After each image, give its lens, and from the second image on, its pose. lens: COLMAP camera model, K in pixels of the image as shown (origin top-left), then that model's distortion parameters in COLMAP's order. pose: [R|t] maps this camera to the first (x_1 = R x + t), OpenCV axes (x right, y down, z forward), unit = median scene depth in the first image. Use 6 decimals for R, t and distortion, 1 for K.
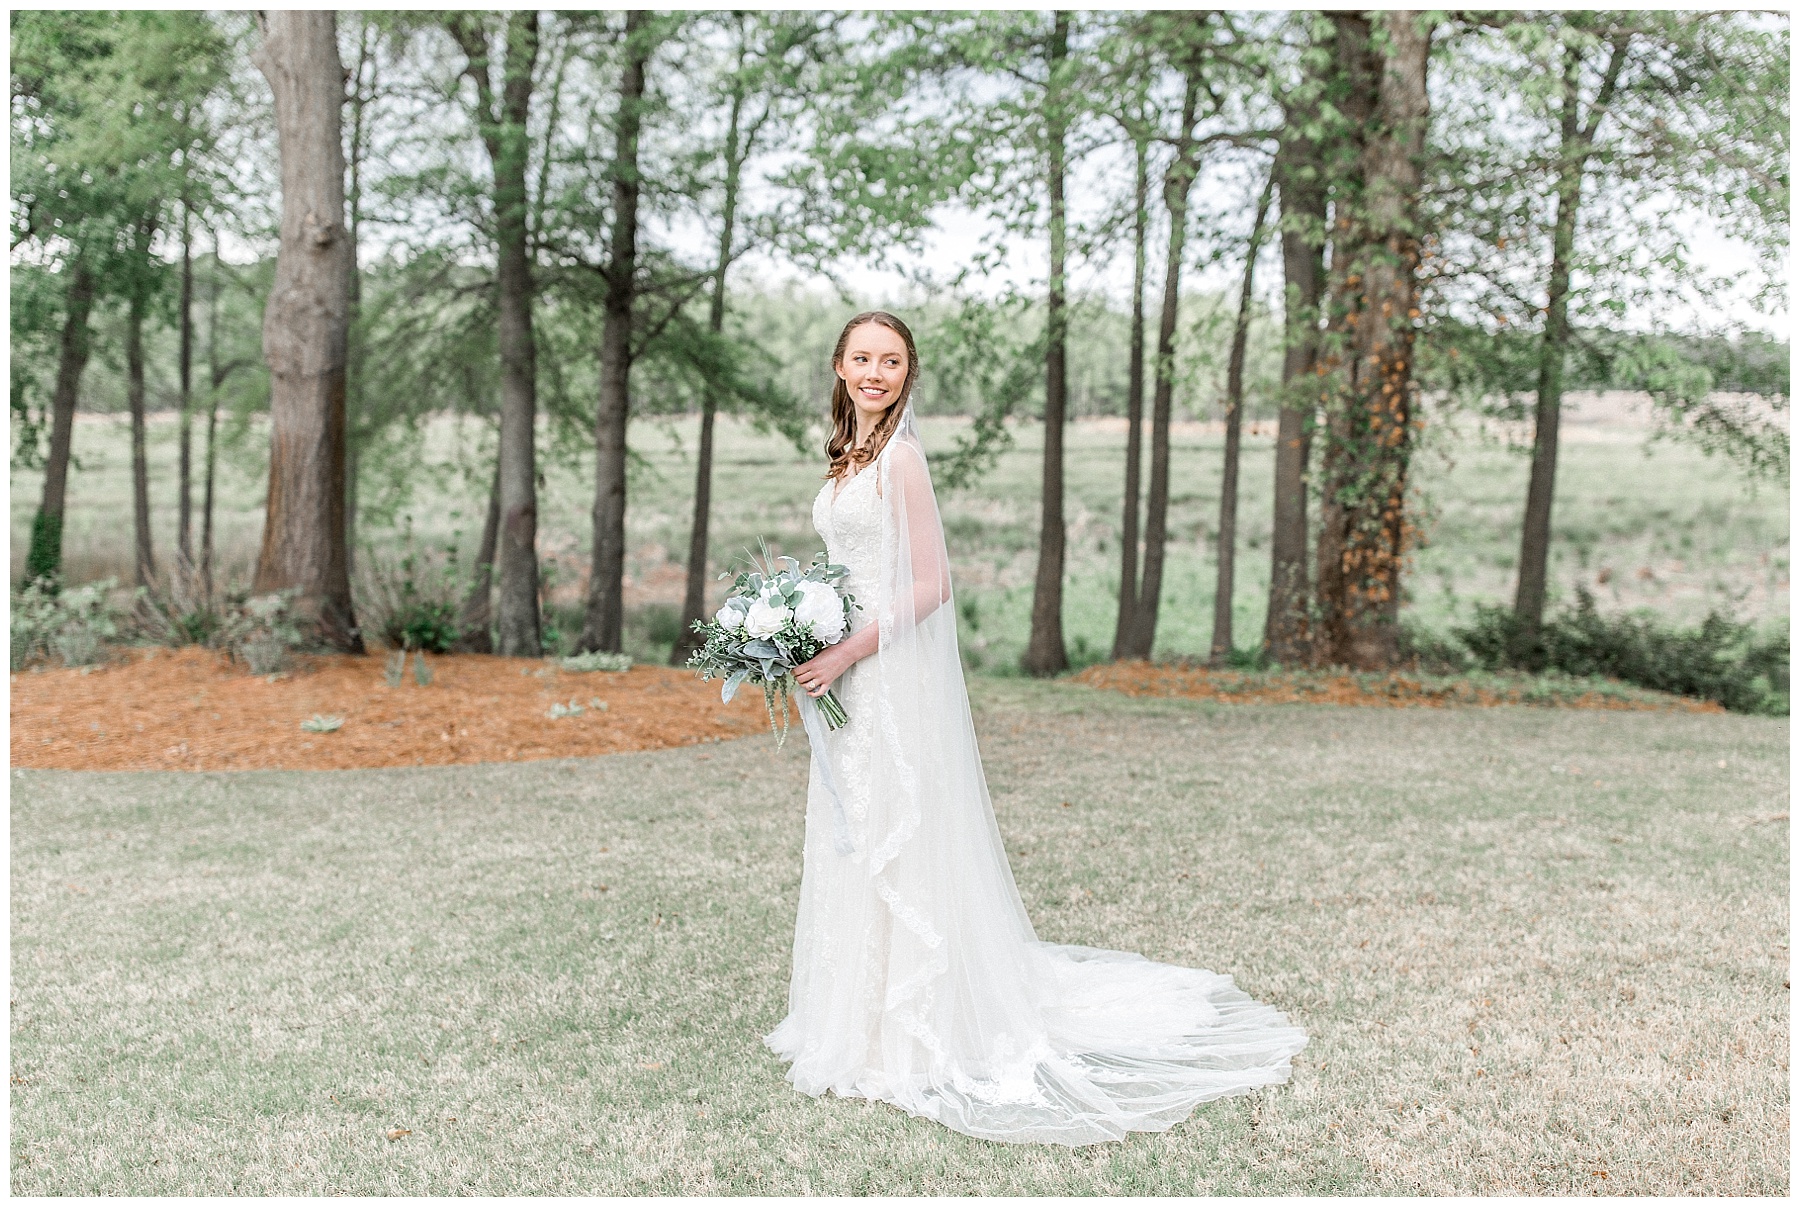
lens RADIAL K [[2040.4, 0, 916.6], [0, 2040.4, 601.2], [0, 0, 1]] dist [0.014733, 0.000000]
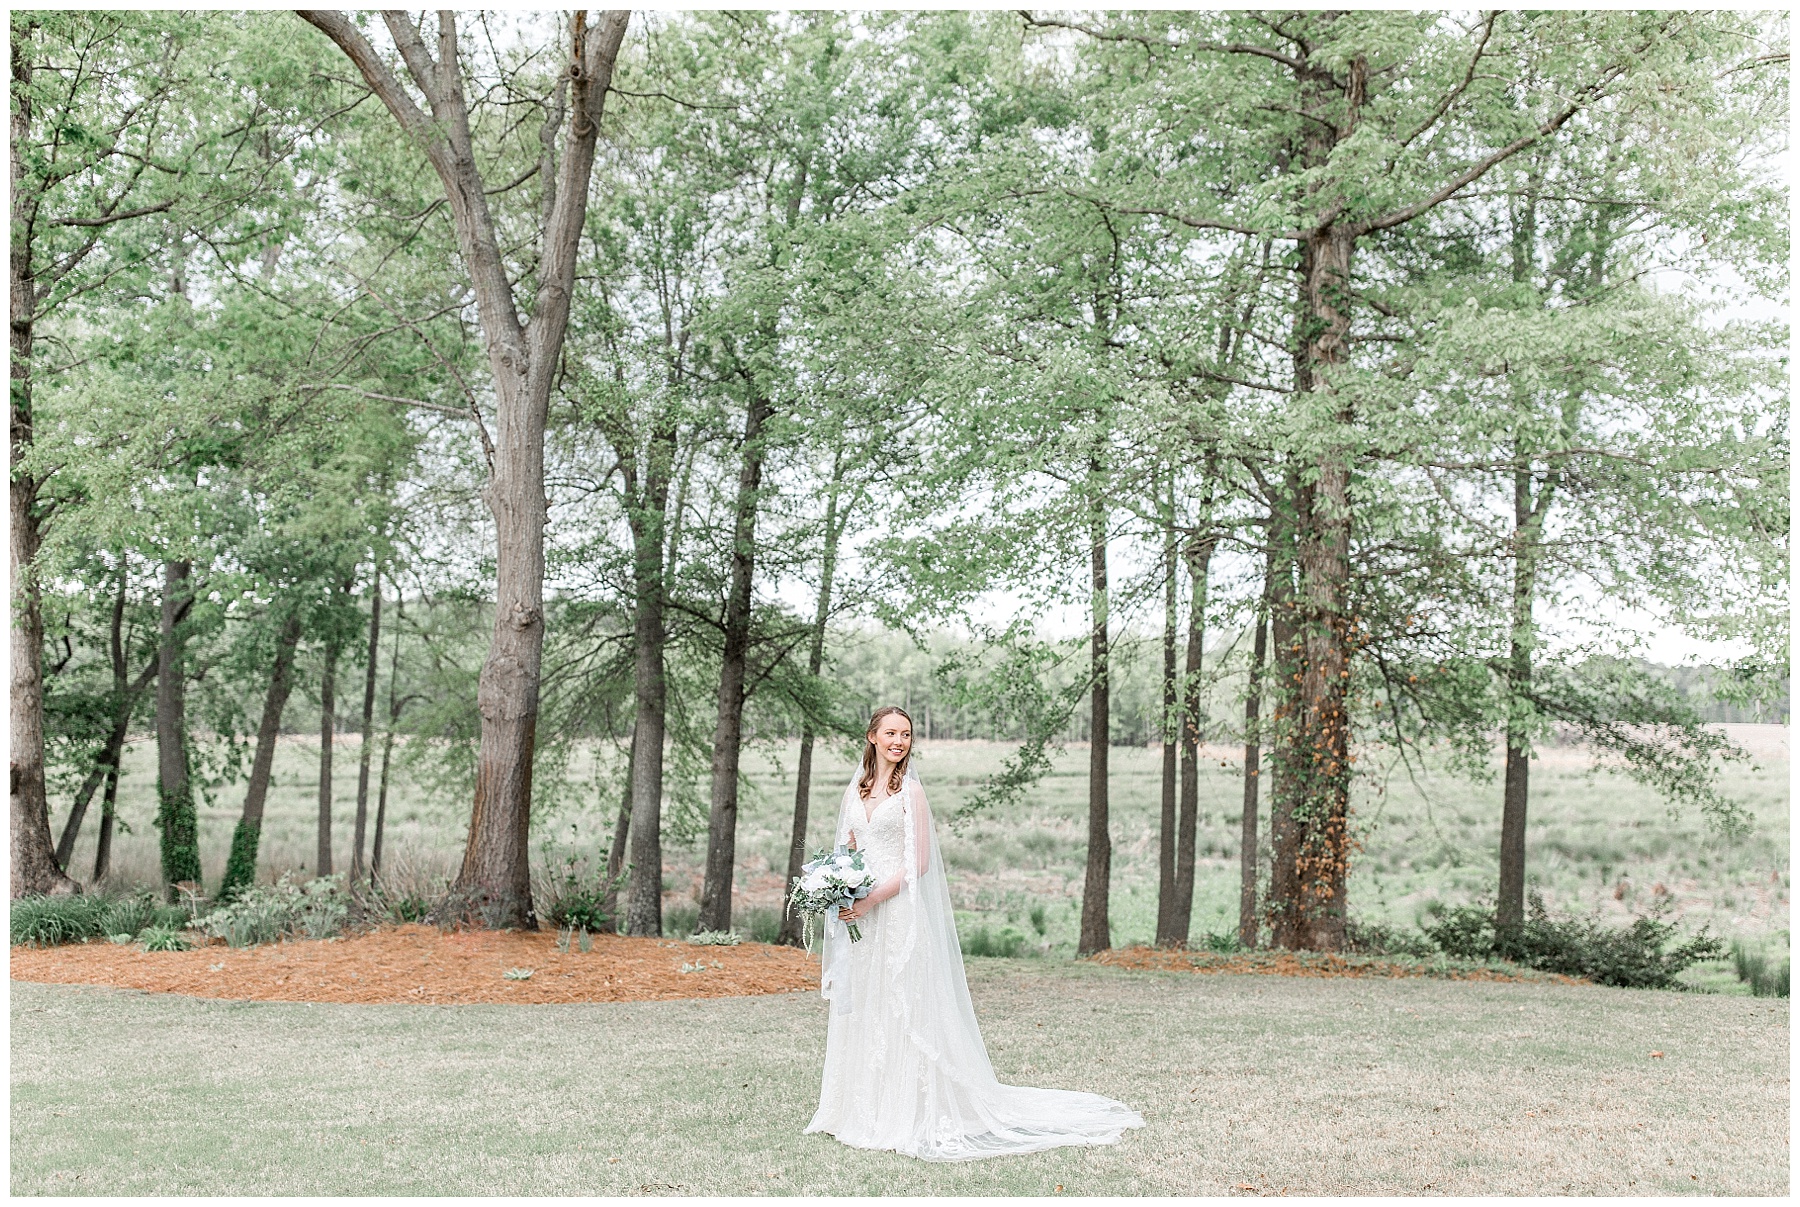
lens RADIAL K [[2040.4, 0, 897.0], [0, 2040.4, 591.1], [0, 0, 1]] dist [0.014733, 0.000000]
pose [[0.998137, 0.000555, -0.061015, 0.024349], [-0.010327, 0.987069, -0.159965, 0.011521], [0.060137, 0.160297, 0.985235, -0.194667]]
